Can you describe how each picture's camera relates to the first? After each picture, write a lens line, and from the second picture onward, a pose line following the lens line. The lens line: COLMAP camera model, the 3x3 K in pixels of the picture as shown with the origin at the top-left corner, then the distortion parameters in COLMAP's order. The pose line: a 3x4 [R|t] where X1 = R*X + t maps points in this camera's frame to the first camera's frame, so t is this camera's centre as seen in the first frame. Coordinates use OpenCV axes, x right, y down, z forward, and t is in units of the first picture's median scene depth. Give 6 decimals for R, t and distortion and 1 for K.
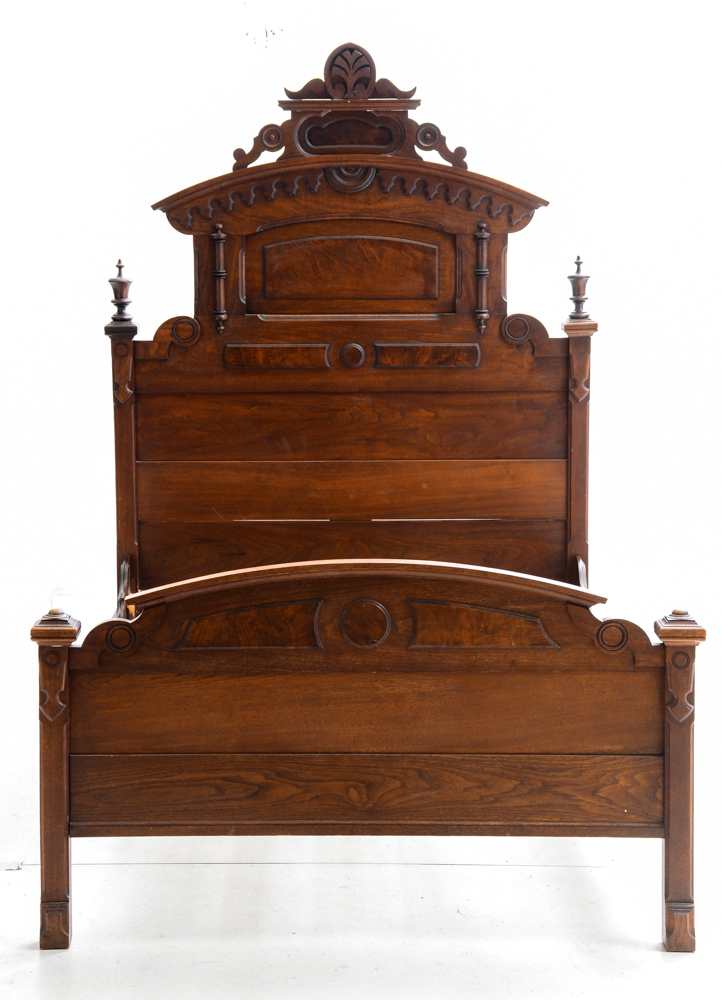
lens RADIAL K [[2412.6, 0, 338.5], [0, 2412.6, 532.9], [0, 0, 1]] dist [0.439928, 0.000000]
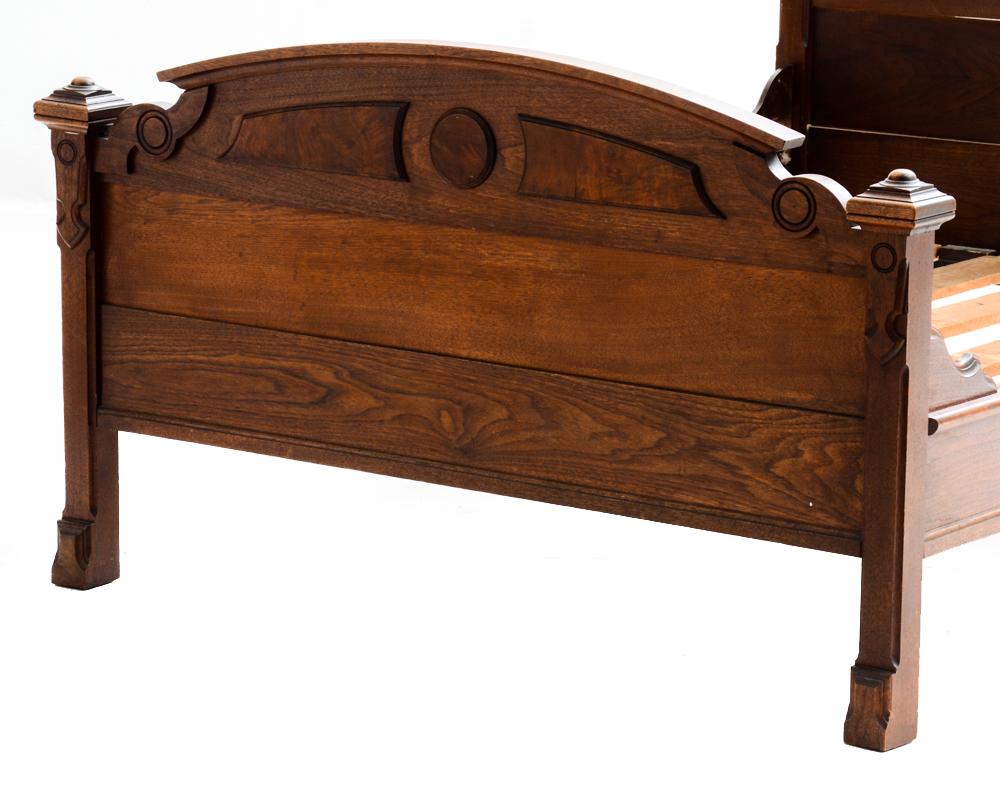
lens RADIAL K [[4519.2, 0, 530.8], [0, 4519.2, 400.9], [0, 0, 1]] dist [1.169709, 0.000000]
pose [[0.815737, 0.126392, -0.564445, 0.684242], [-0.093214, 0.991805, 0.087374, -0.001371], [0.570863, -0.018660, 0.820834, 0.053167]]
